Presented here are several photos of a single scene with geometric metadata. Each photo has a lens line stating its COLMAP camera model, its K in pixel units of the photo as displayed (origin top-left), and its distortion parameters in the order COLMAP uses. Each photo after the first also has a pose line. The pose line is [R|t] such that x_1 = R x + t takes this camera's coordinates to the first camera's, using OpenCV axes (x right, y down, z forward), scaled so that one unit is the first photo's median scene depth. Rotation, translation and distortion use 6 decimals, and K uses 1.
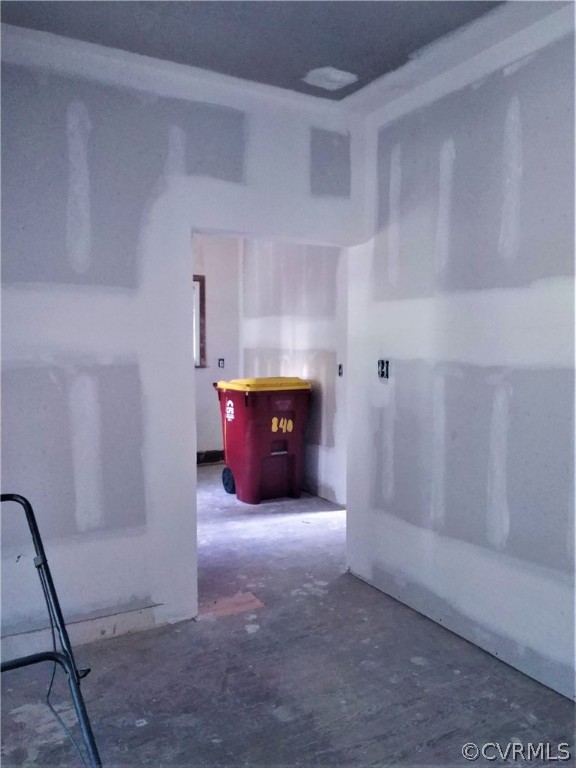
lens RADIAL K [[621.3, 0, 288.9], [0, 621.3, 385.3], [0, 0, 1]] dist [0.027195, -0.017716]
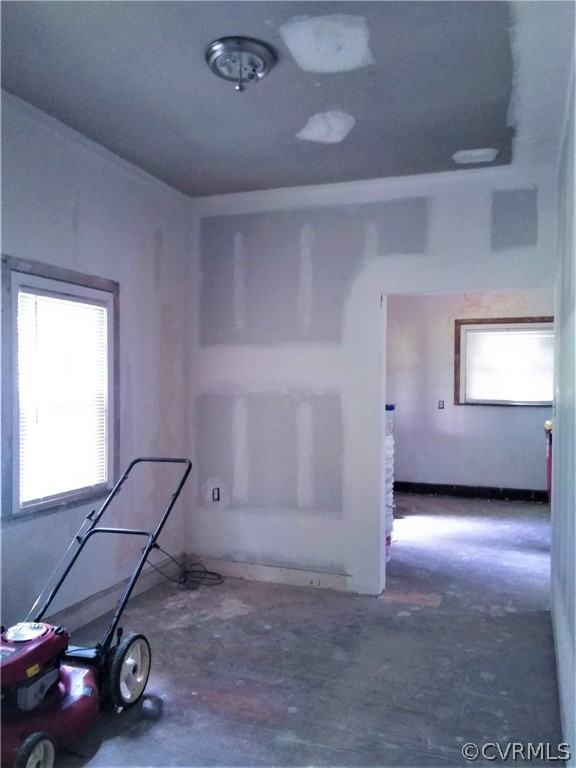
lens RADIAL K [[621.3, 0, 291.1], [0, 621.3, 384.5], [0, 0, 1]] dist [0.027195, -0.017716]
pose [[0.644613, 0.005273, -0.764491, 0.742273], [-0.058666, 0.997369, -0.042588, 0.006873], [0.762255, 0.072302, 0.643227, 0.014469]]
